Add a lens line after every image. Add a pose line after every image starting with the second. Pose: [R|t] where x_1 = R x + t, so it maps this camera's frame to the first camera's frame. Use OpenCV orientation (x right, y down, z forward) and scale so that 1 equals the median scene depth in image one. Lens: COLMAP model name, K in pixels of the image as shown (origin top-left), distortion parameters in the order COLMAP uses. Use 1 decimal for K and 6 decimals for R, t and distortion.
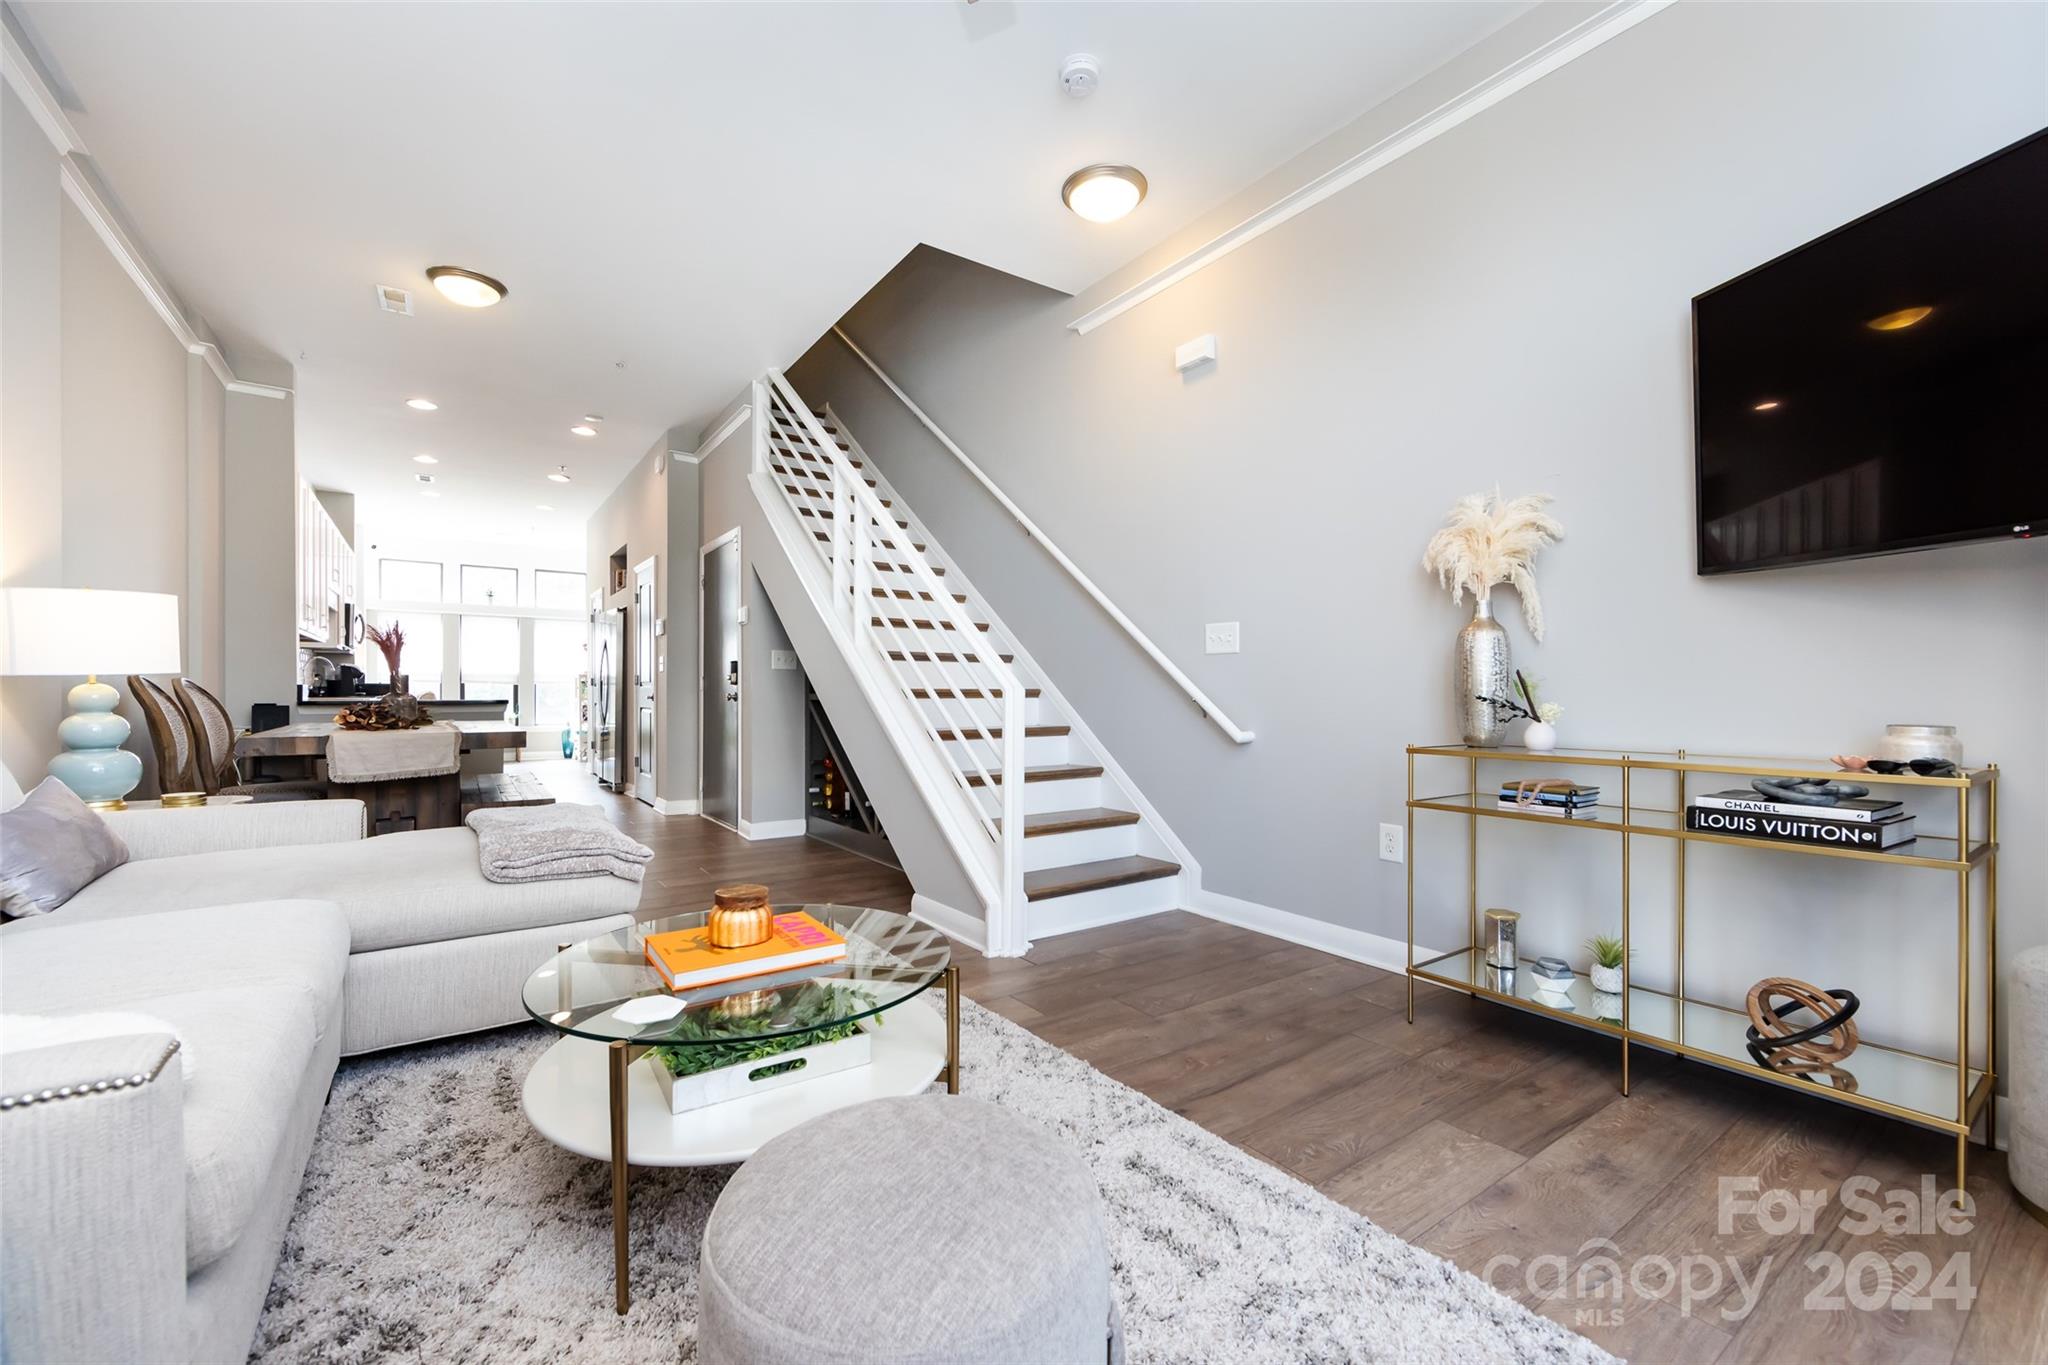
lens RADIAL K [[809.2, 0, 993.0], [0, 809.2, 688.9], [0, 0, 1]] dist [-0.005483, 0.000467]
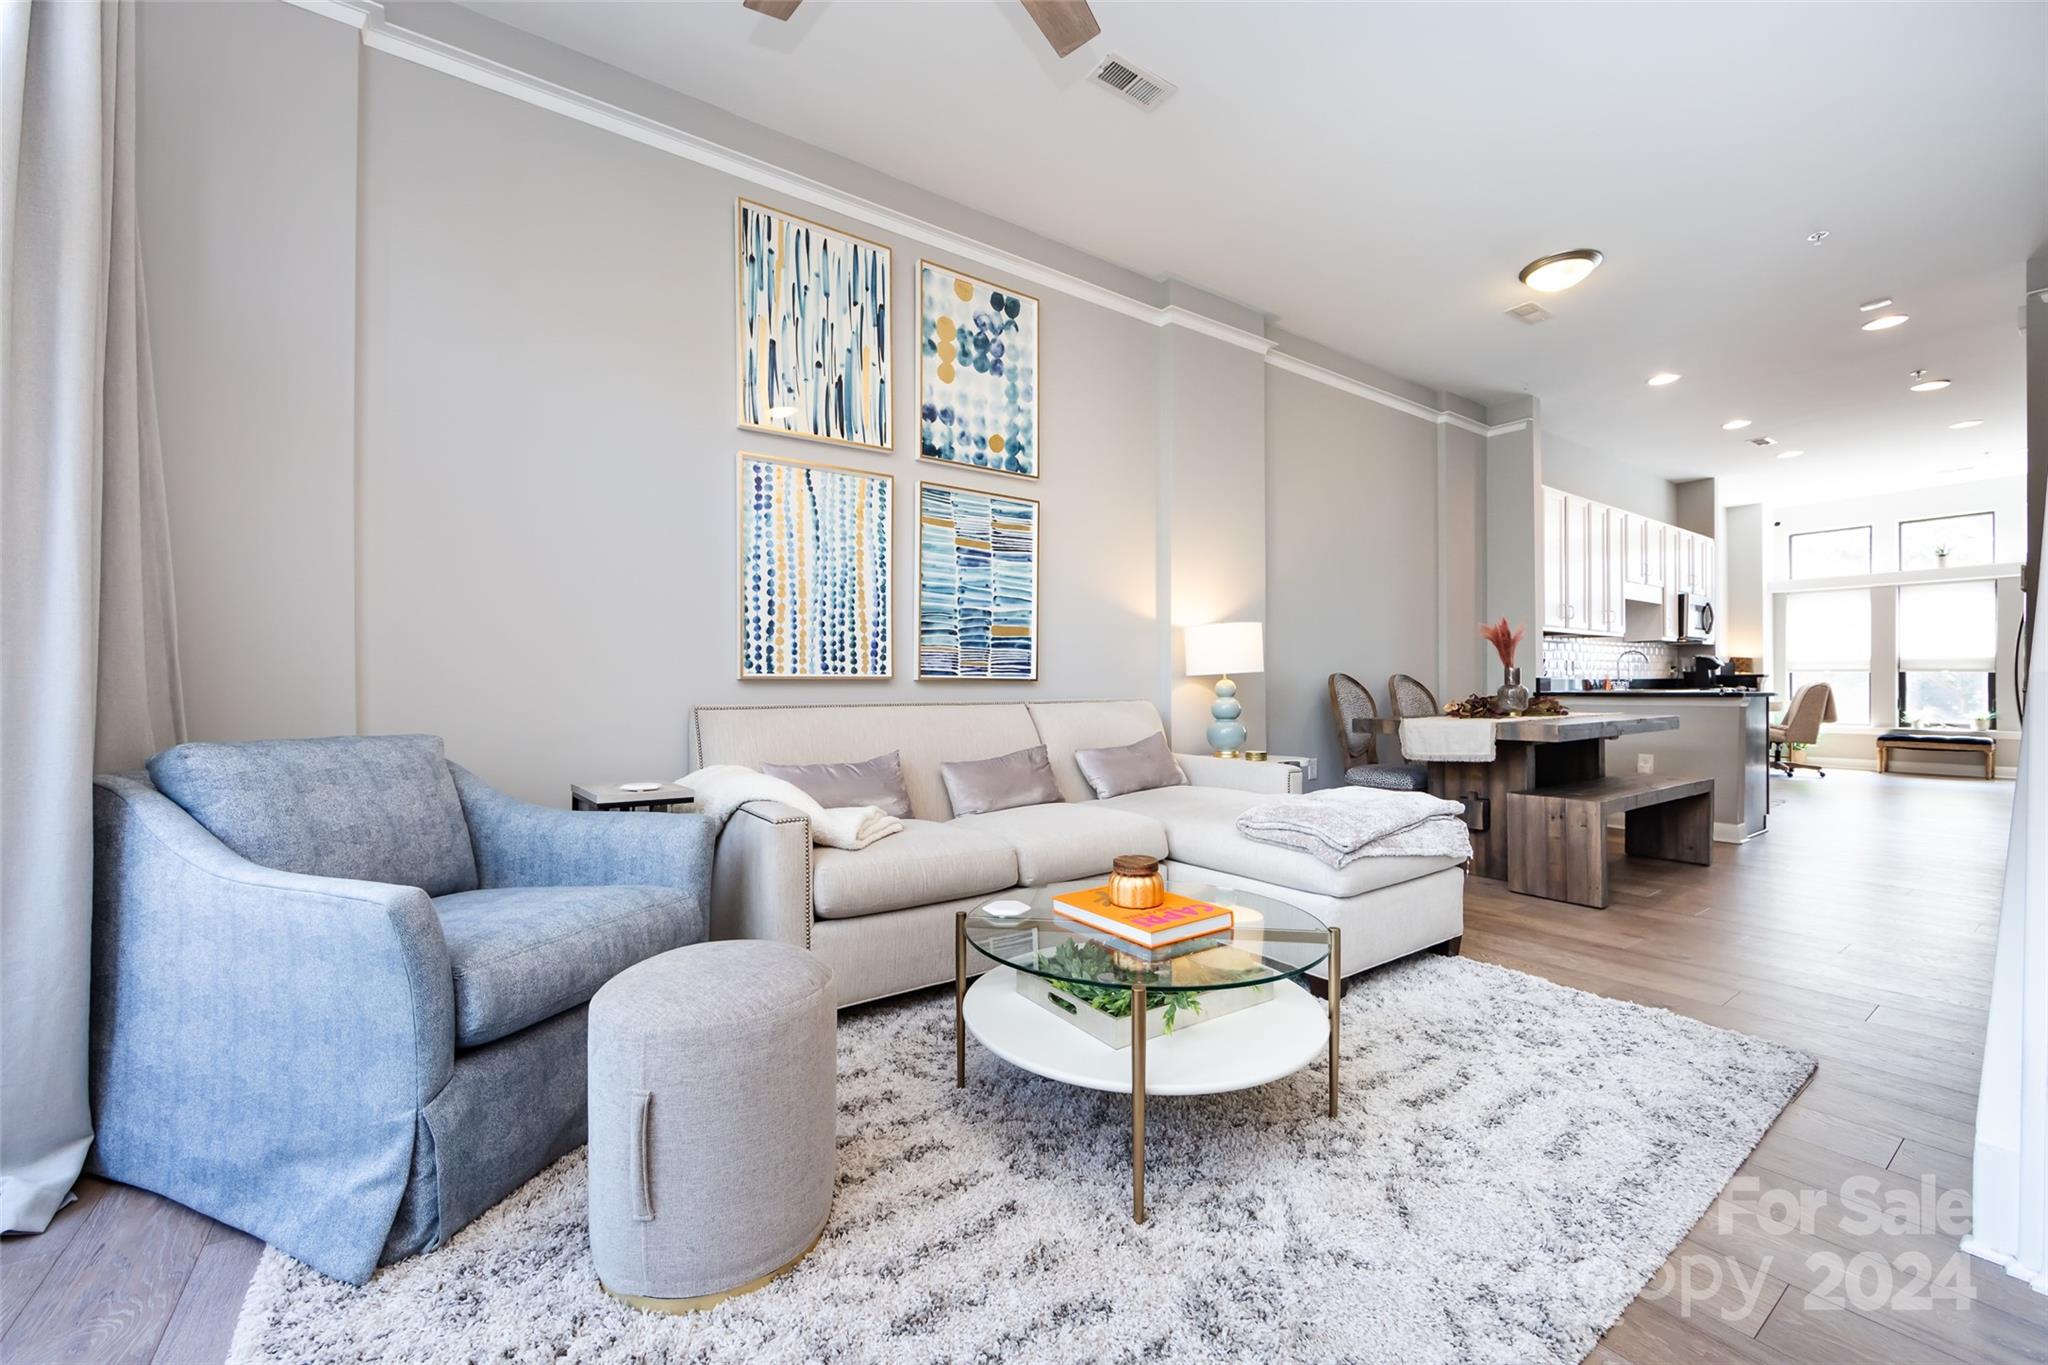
lens RADIAL K [[809.2, 0, 1029.1], [0, 809.2, 693.9], [0, 0, 1]] dist [-0.005483, 0.000467]
pose [[0.028464, 0.005927, -0.999577, 0.230443], [0.009002, 0.999940, 0.006185, 0.003980], [0.999554, -0.009174, 0.028409, 0.237835]]
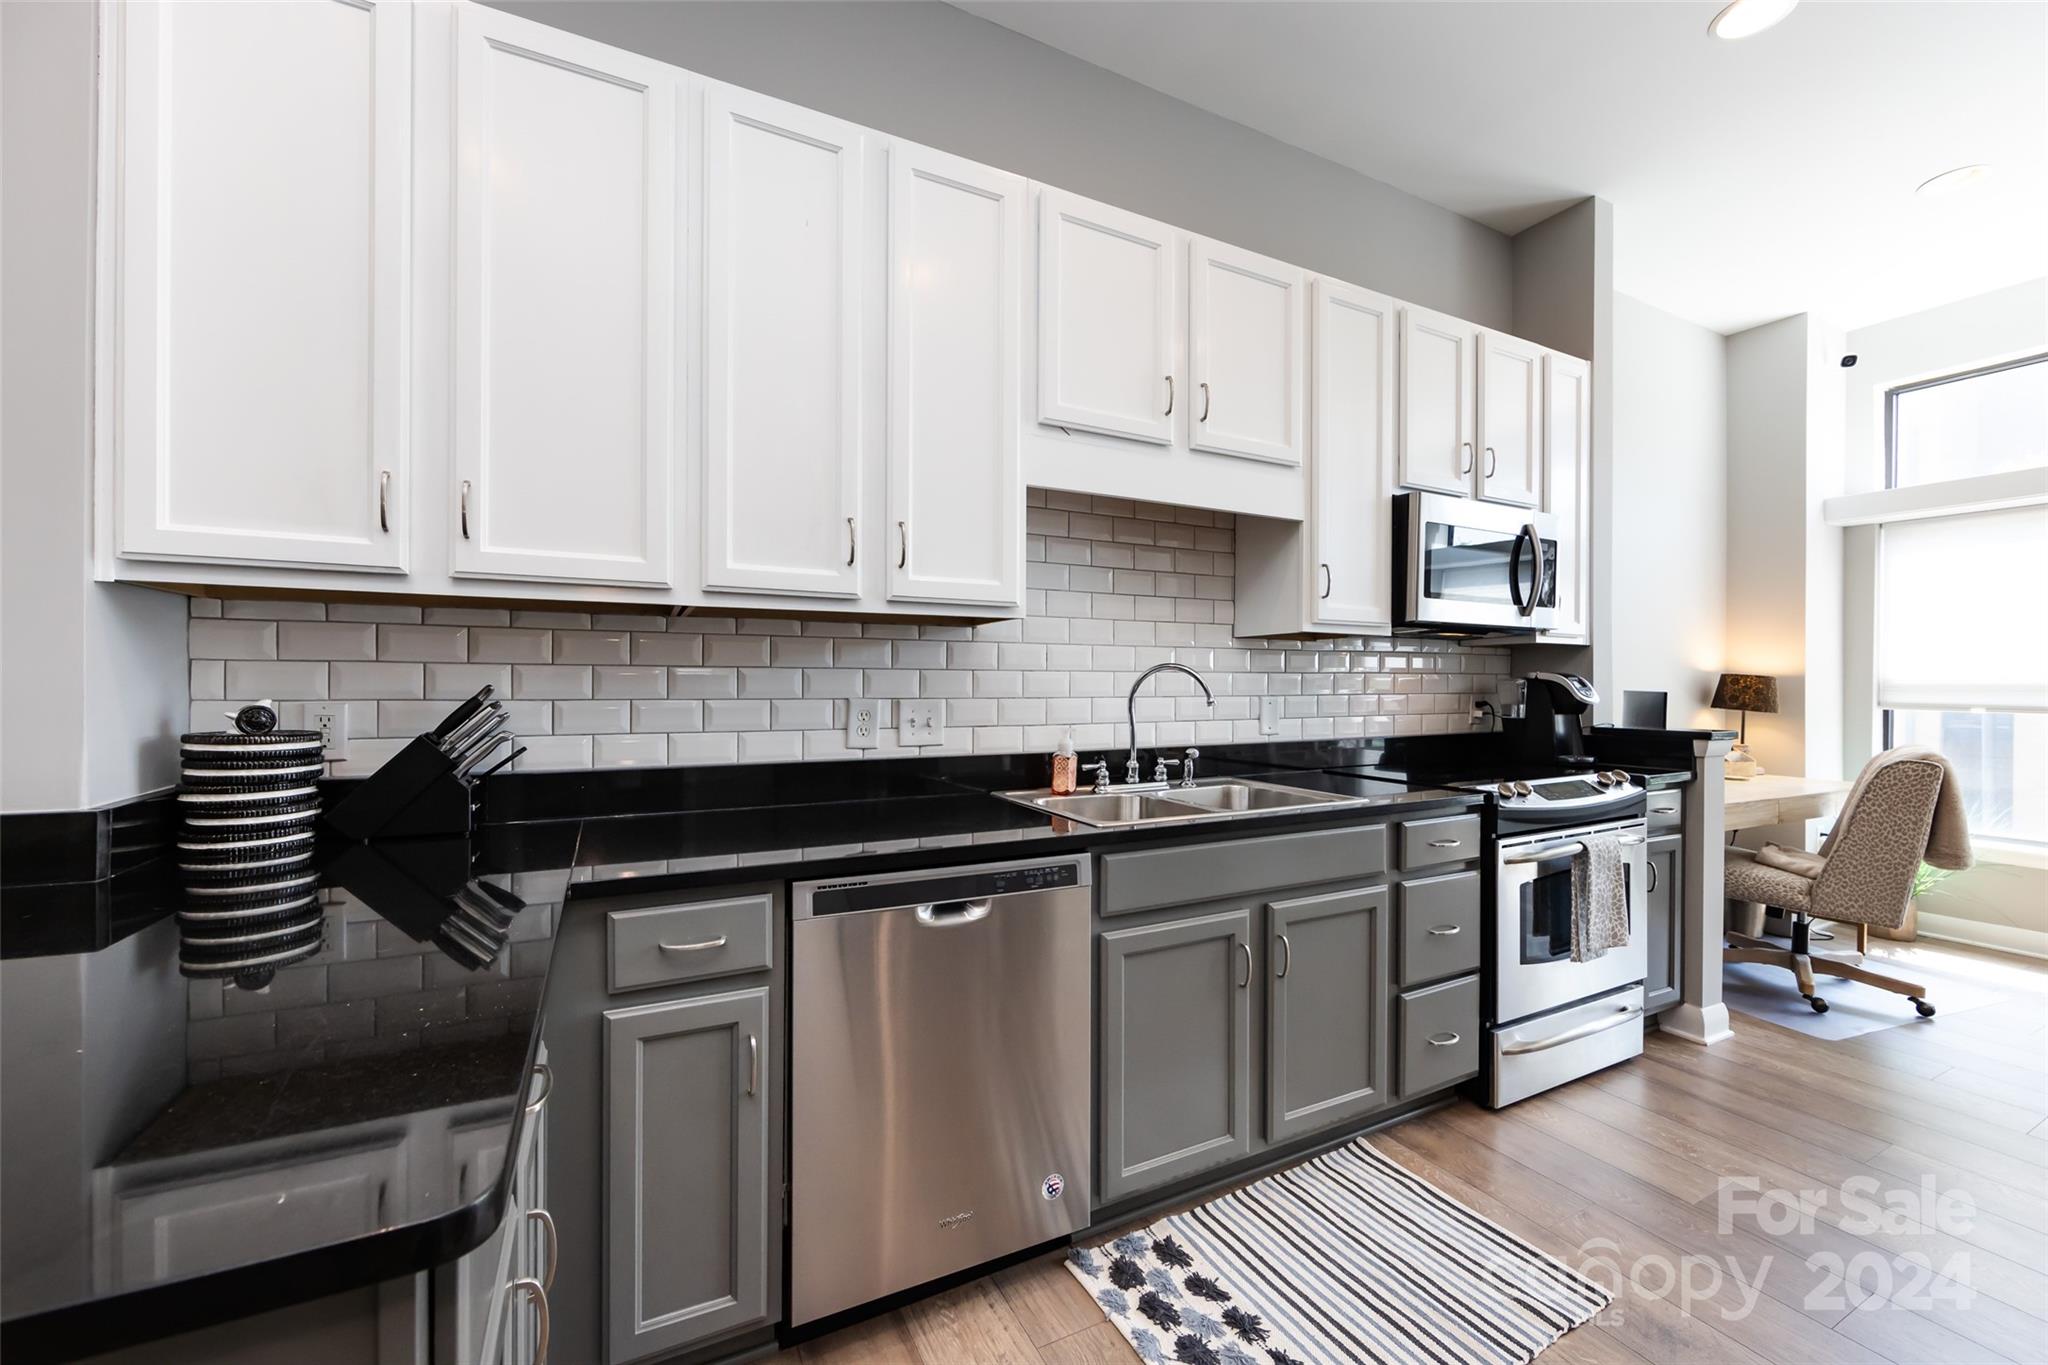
lens RADIAL K [[864.4, 0, 1003.2], [0, 864.4, 679.5], [0, 0, 1]] dist [0.002184, -0.000704]
pose [[-0.095367, -0.003556, -0.995436, -0.604228], [-0.002488, 0.999991, -0.003334, -0.040781], [0.995439, 0.002158, -0.095375, 1.213245]]
